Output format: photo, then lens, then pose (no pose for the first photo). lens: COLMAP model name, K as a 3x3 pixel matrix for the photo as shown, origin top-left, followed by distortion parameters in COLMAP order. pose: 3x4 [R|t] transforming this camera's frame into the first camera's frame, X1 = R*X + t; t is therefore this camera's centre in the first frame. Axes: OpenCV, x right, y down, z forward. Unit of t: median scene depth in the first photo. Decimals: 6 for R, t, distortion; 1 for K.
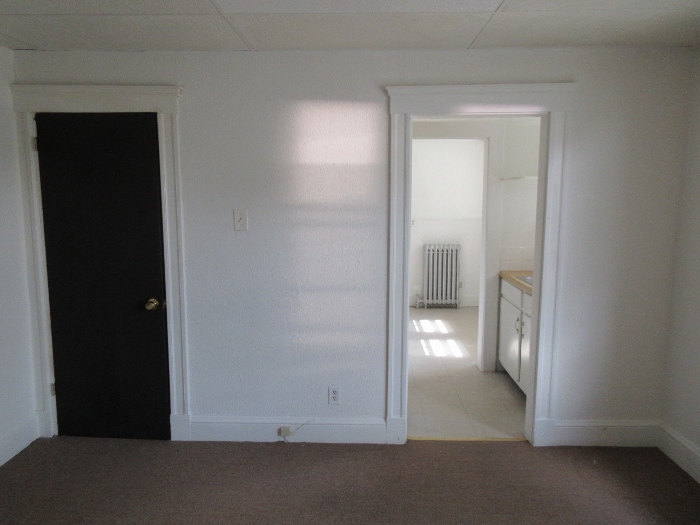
lens RADIAL K [[531.6, 0, 350.0], [0, 531.6, 262.5], [0, 0, 1]] dist [0.007799, 0.003582]
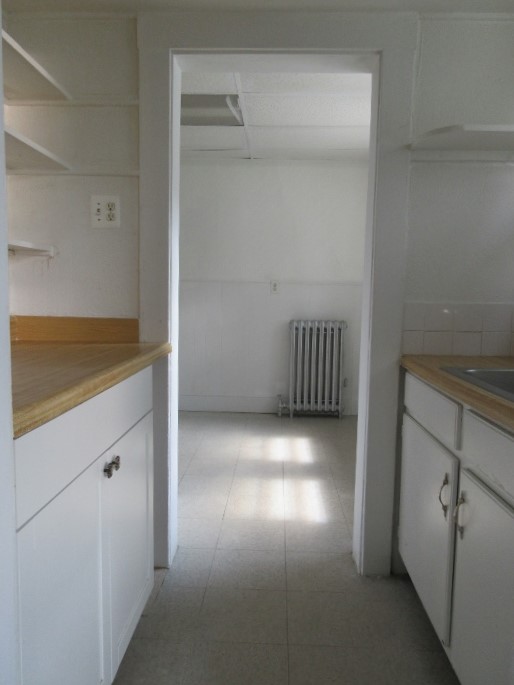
lens RADIAL K [[520.2, 0, 257.0], [0, 520.2, 342.5], [0, 0, 1]] dist [0.007799, 0.003582]
pose [[0.999802, 0.018239, -0.007978, 0.159561], [-0.018459, 0.999427, -0.028358, 0.020209], [0.007456, 0.028500, 0.999566, 0.548626]]
